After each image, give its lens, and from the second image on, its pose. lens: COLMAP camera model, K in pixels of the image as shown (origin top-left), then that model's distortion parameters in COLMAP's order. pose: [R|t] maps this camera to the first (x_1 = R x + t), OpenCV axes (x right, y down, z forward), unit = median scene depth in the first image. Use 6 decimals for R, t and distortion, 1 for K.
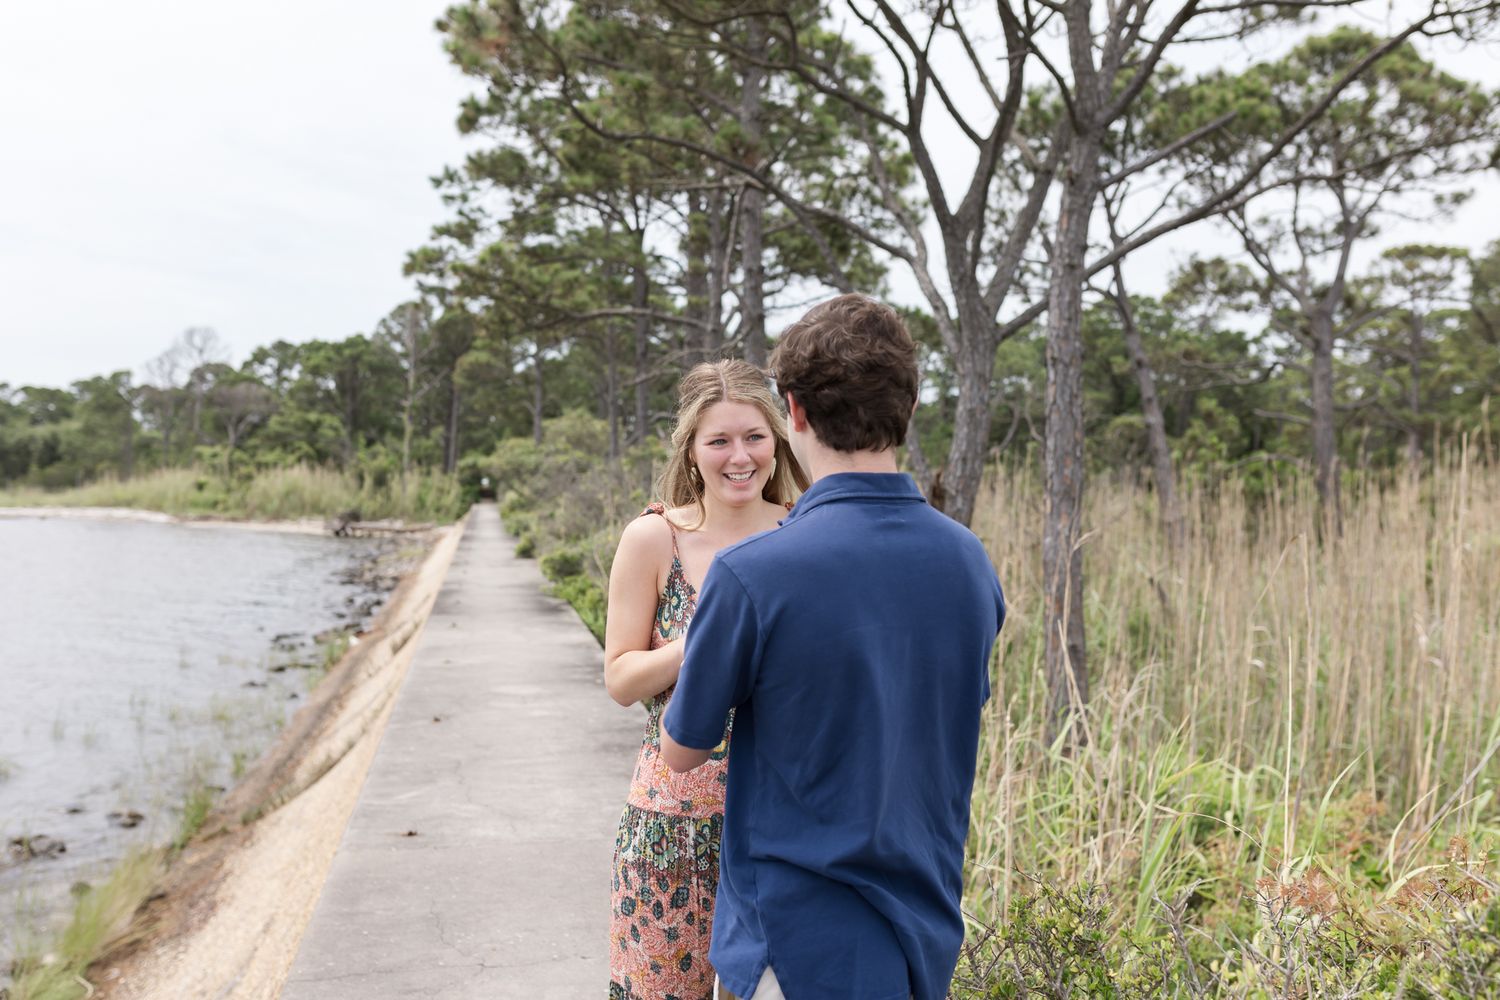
lens RADIAL K [[1463.7, 0, 747.0], [0, 1463.7, 497.9], [0, 0, 1]] dist [0.006895, -0.007710]
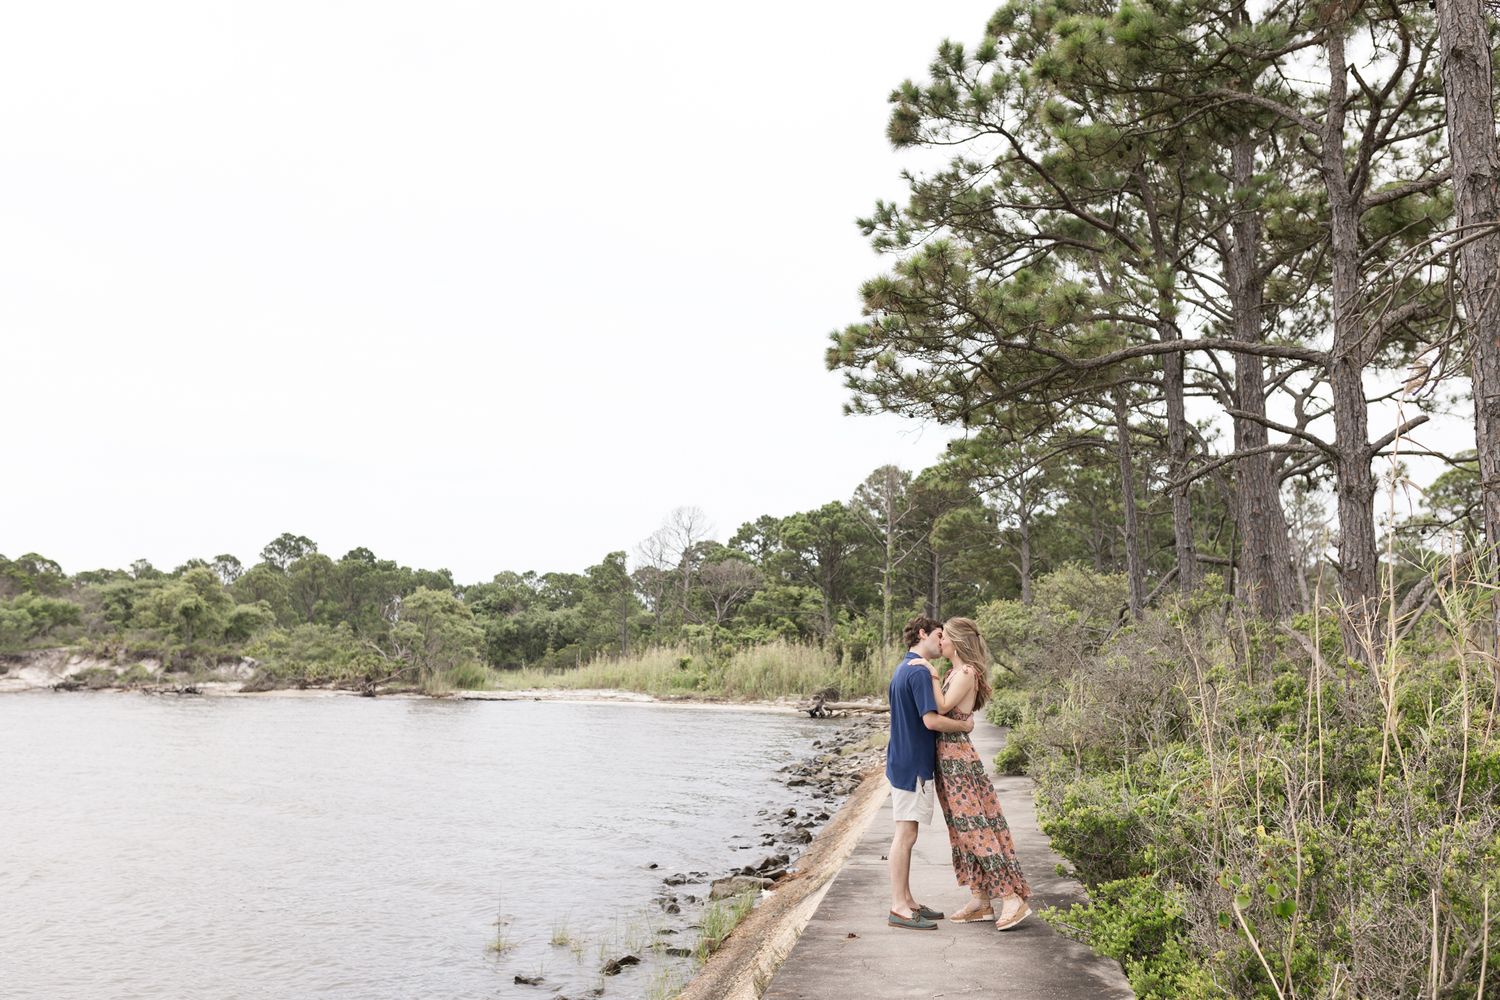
lens RADIAL K [[1463.7, 0, 747.0], [0, 1463.7, 497.9], [0, 0, 1]] dist [0.006895, -0.007710]
pose [[0.945213, -0.057295, -0.321388, -0.038258], [0.019562, 0.992650, -0.119431, -0.003231], [0.325868, 0.106601, 0.939386, 0.271653]]
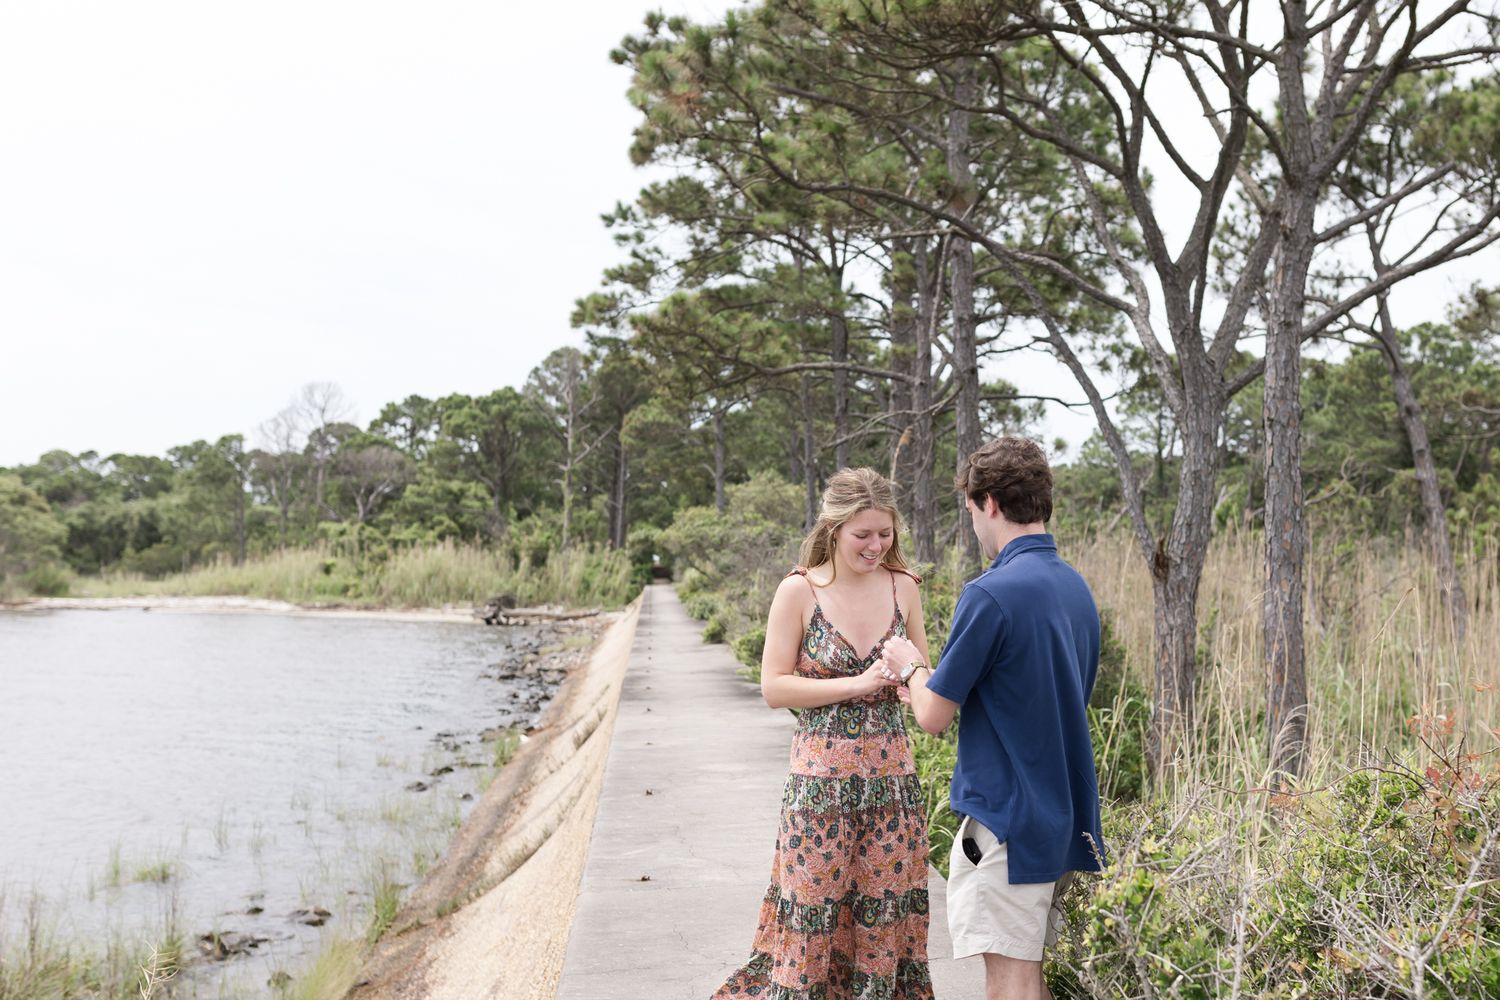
lens RADIAL K [[1754.3, 0, 920.6], [0, 1754.3, 590.9], [0, 0, 1]] dist [0.006714, -0.005895]
pose [[0.999508, -0.015417, -0.027321, 0.002354], [0.015687, 0.999830, 0.009696, 0.000882], [0.027167, -0.010120, 0.999580, -0.047442]]
